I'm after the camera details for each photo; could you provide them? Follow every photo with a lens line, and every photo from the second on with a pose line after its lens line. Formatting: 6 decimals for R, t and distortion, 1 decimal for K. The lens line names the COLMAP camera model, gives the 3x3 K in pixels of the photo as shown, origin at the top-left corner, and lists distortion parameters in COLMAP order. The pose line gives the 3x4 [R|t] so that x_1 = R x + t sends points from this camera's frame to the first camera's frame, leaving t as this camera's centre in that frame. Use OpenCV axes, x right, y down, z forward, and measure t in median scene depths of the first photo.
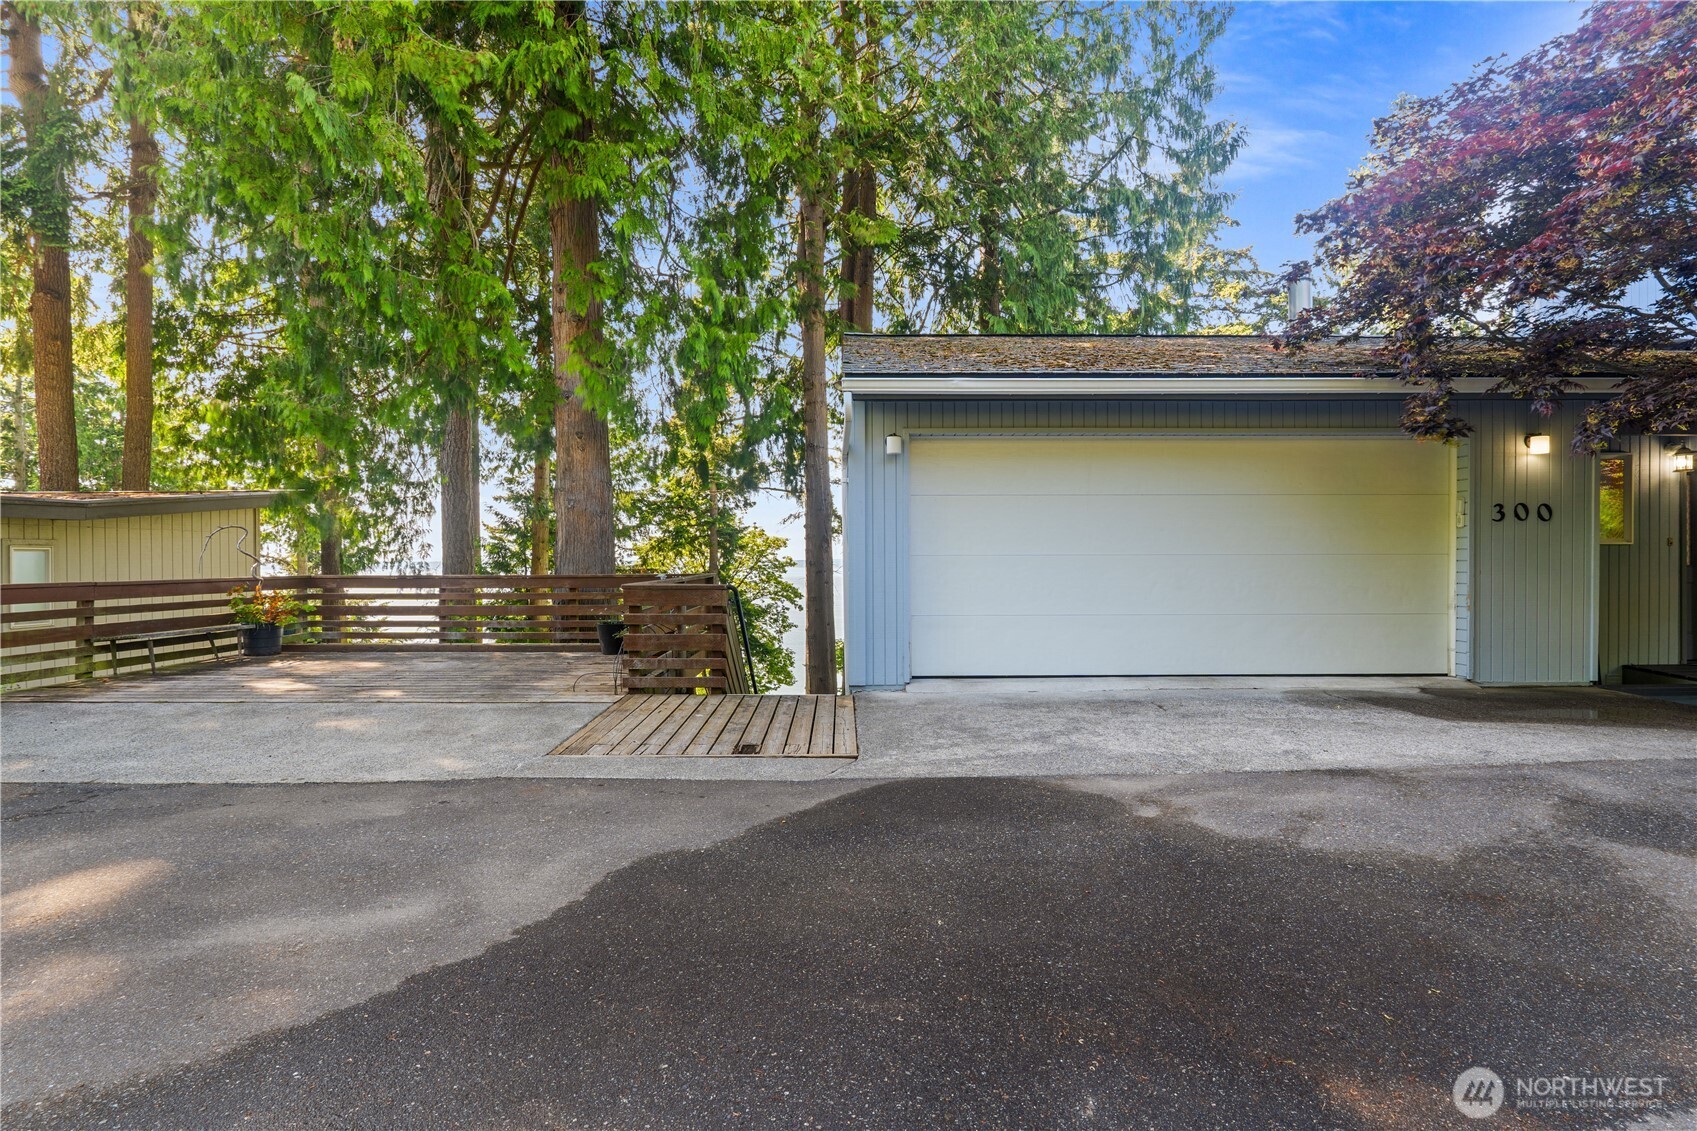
lens RADIAL K [[784.1, 0, 847.6], [0, 784.1, 567.2], [0, 0, 1]] dist [-0.008013, -0.000150]
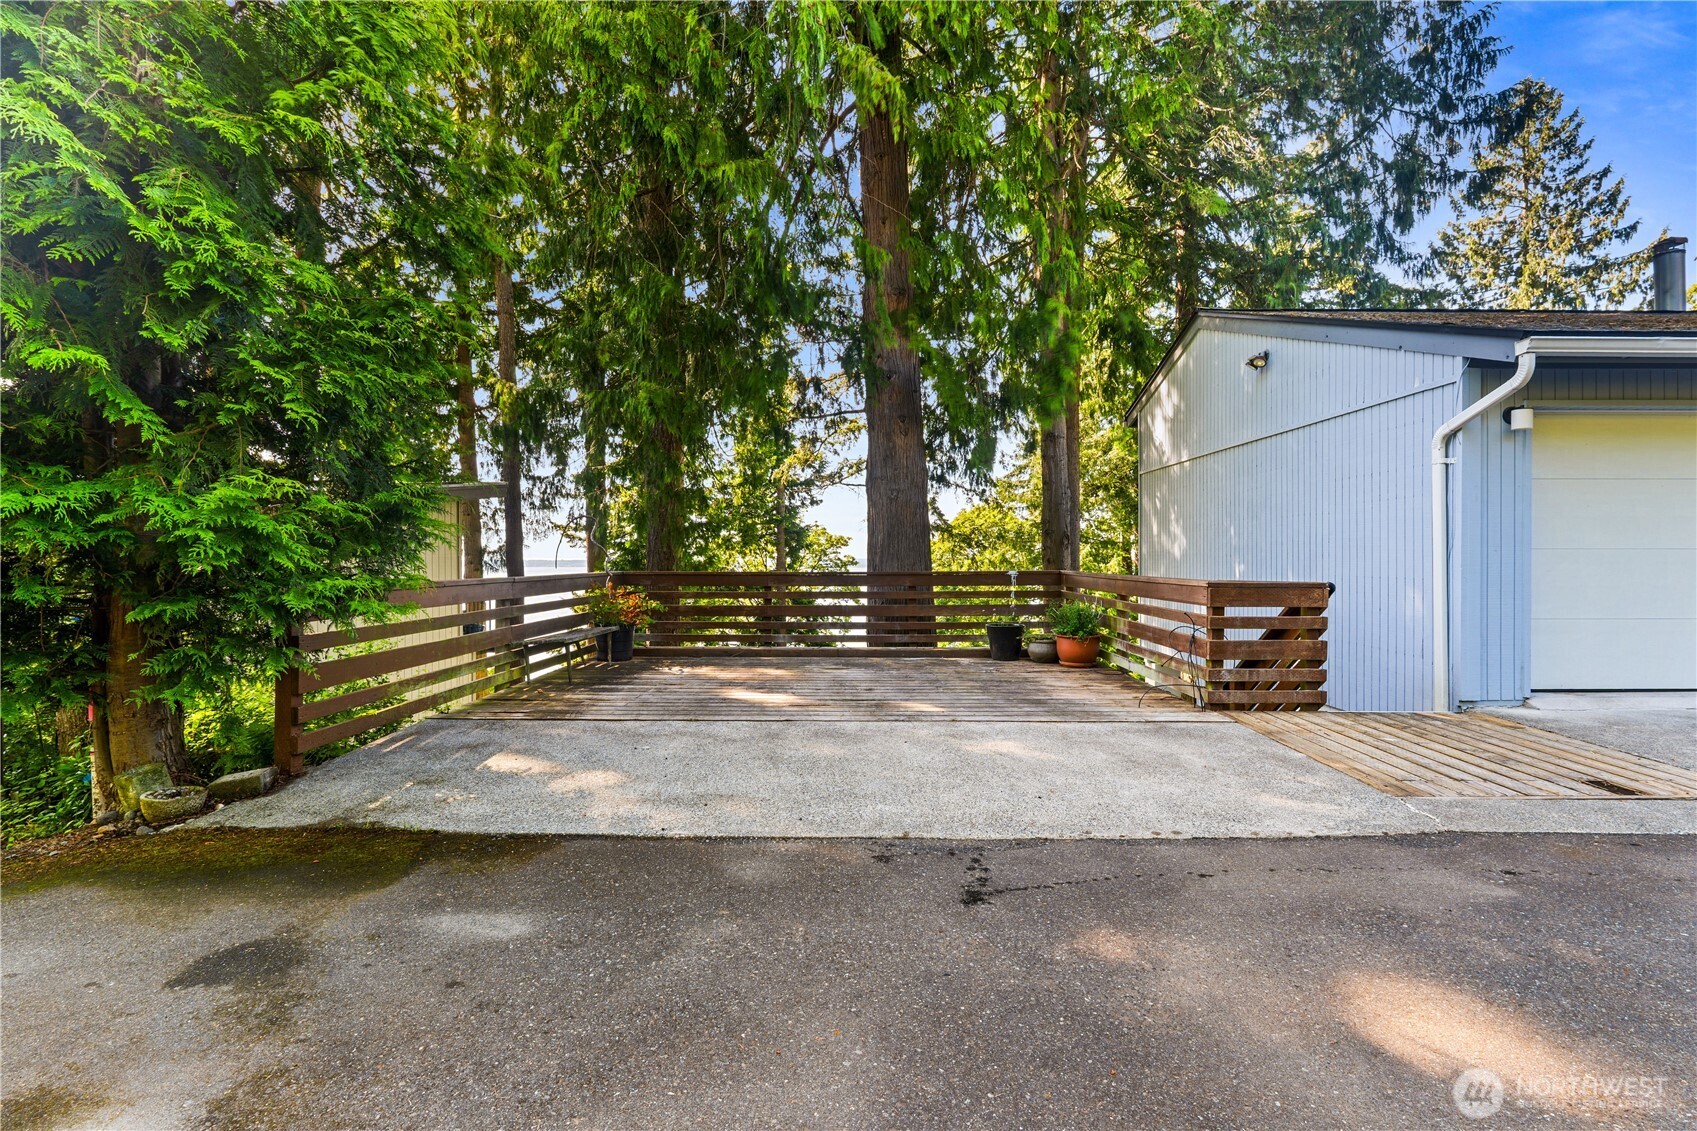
lens RADIAL K [[784.1, 0, 855.3], [0, 784.1, 567.5], [0, 0, 1]] dist [-0.008013, -0.000150]
pose [[0.999985, 0.002852, -0.004707, -0.206439], [-0.002849, 0.999996, 0.000682, 0.002166], [0.004709, -0.000669, 0.999989, 0.046572]]
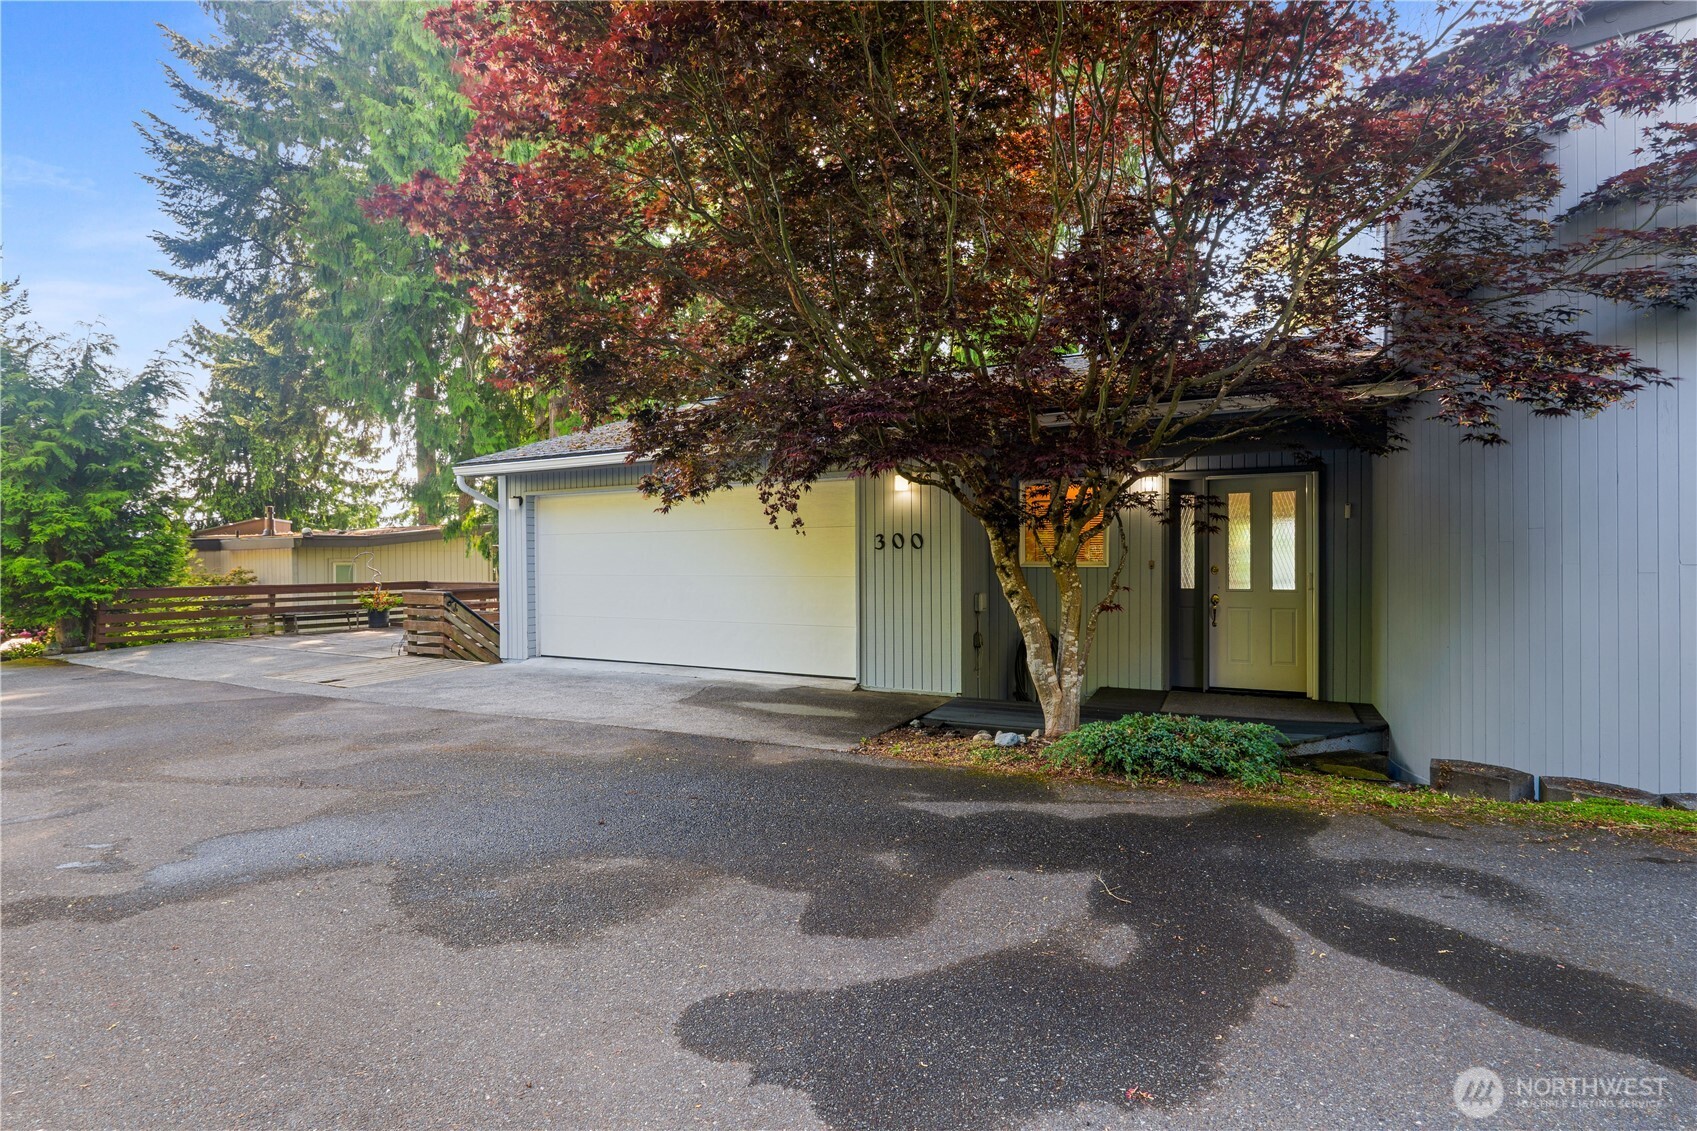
lens RADIAL K [[784.1, 0, 849.8], [0, 784.1, 570.1], [0, 0, 1]] dist [-0.008013, -0.000150]
pose [[0.883775, 0.004200, -0.467894, 0.426000], [-0.003944, 0.999991, 0.001527, -0.009378], [0.467896, 0.000496, 0.883783, -0.017601]]
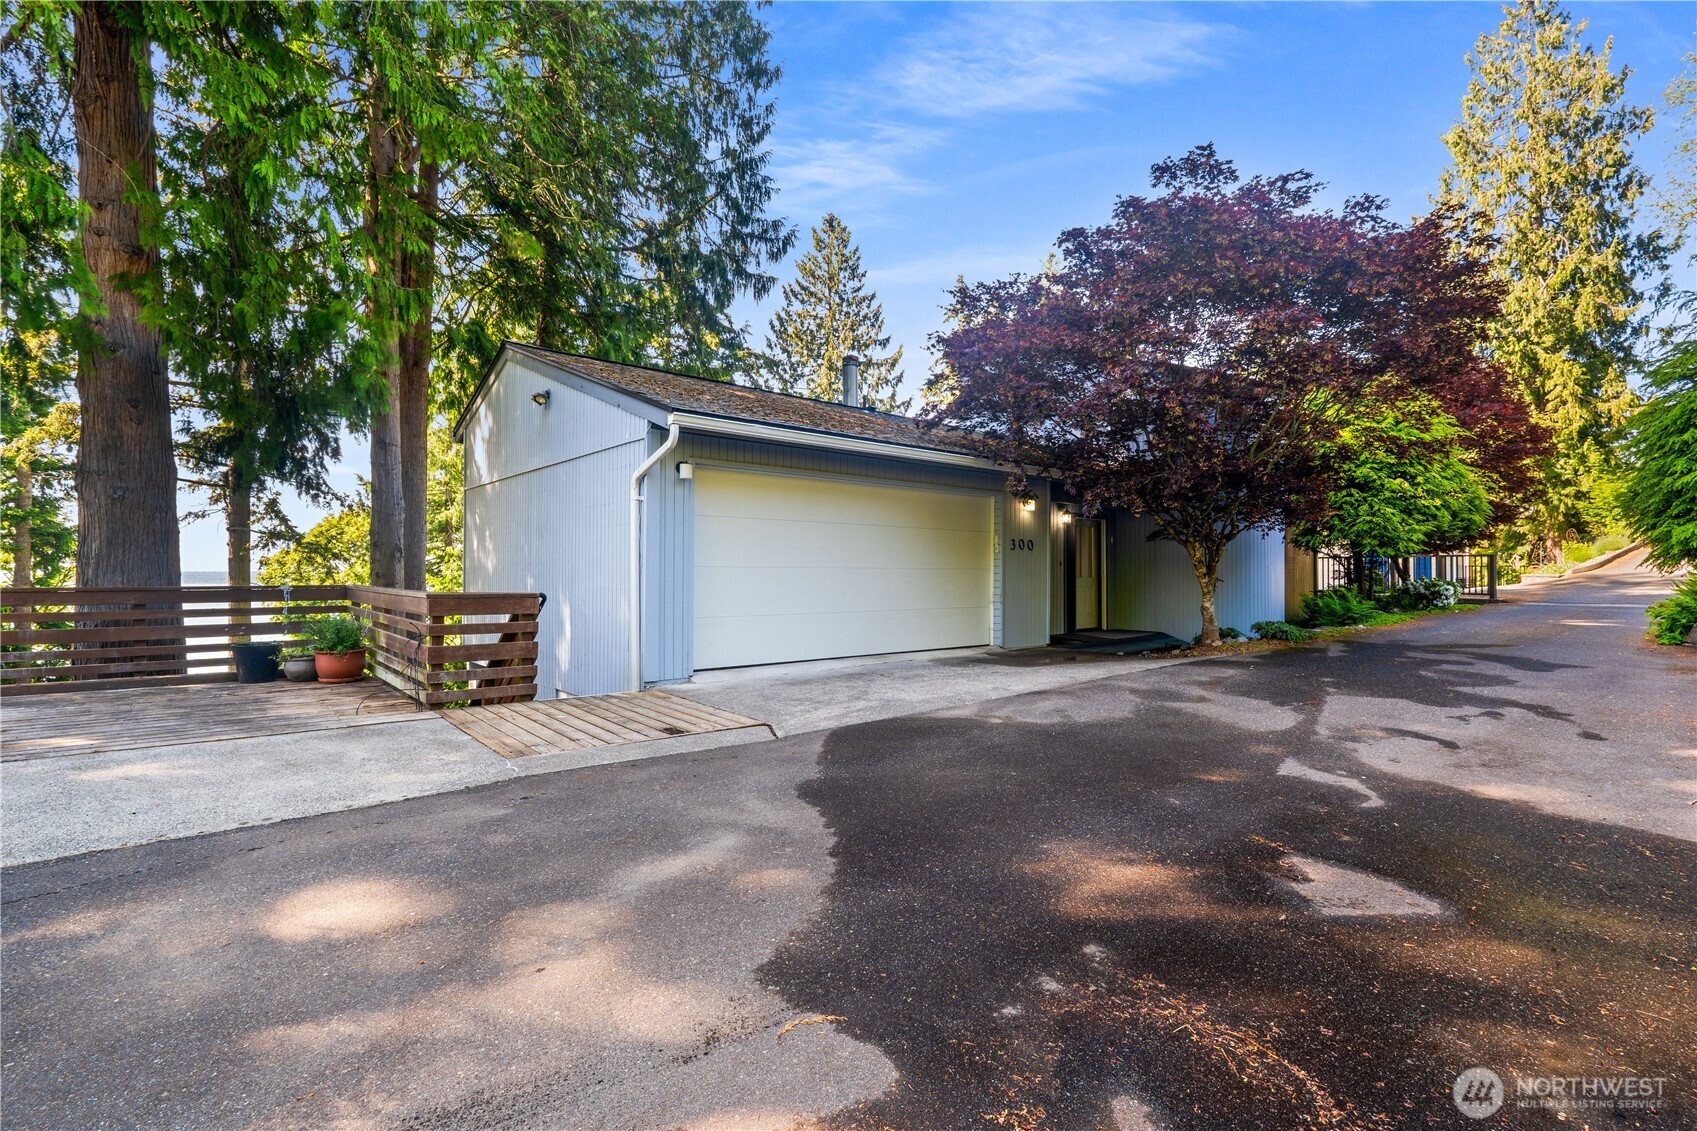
lens RADIAL K [[784.1, 0, 856.1], [0, 784.1, 566.6], [0, 0, 1]] dist [-0.008013, -0.000150]
pose [[0.760753, 0.011907, 0.648932, -0.155680], [0.001025, 0.999808, -0.019547, 0.002788], [-0.649041, 0.015536, 0.760595, -0.014095]]
